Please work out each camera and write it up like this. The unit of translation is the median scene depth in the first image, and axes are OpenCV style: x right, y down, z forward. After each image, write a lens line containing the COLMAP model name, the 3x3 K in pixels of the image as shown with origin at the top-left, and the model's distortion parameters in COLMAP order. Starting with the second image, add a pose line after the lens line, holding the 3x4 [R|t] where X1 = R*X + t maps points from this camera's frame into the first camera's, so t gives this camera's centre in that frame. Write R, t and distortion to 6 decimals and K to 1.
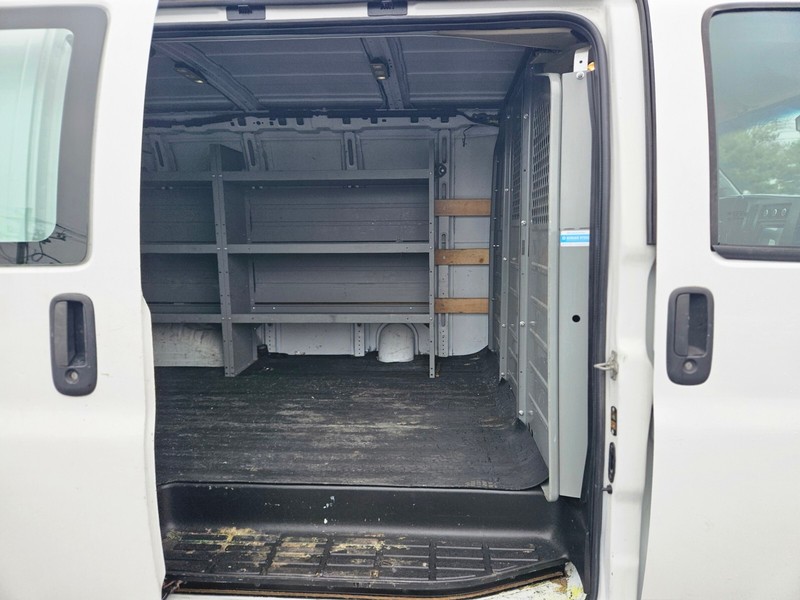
lens RADIAL K [[521.3, 0, 400.0], [0, 521.3, 300.0], [0, 0, 1]] dist [0.050636, -0.044829]
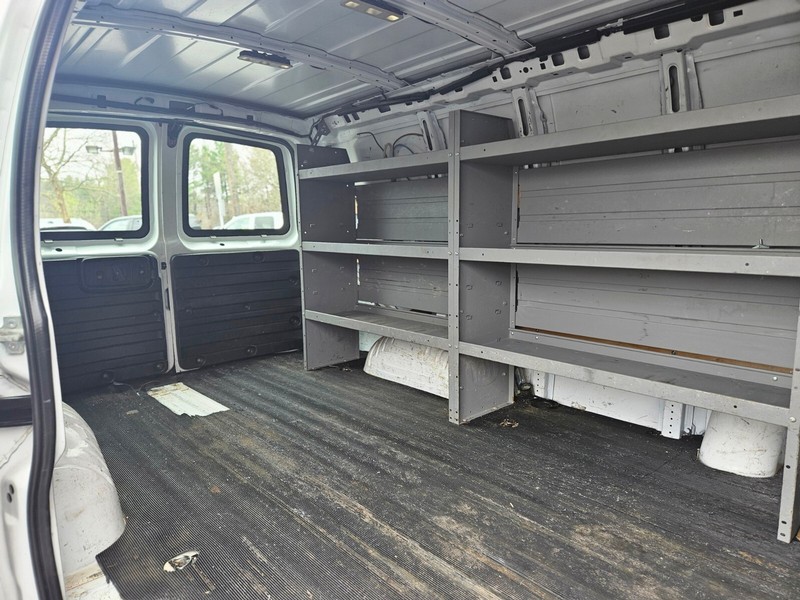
lens RADIAL K [[521.3, 0, 400.0], [0, 521.3, 300.0], [0, 0, 1]] dist [0.050636, -0.044829]
pose [[0.714033, 0.098517, -0.693146, 0.118413], [-0.086444, 0.994880, 0.052353, -0.059614], [0.694755, 0.022536, 0.718893, 0.396864]]
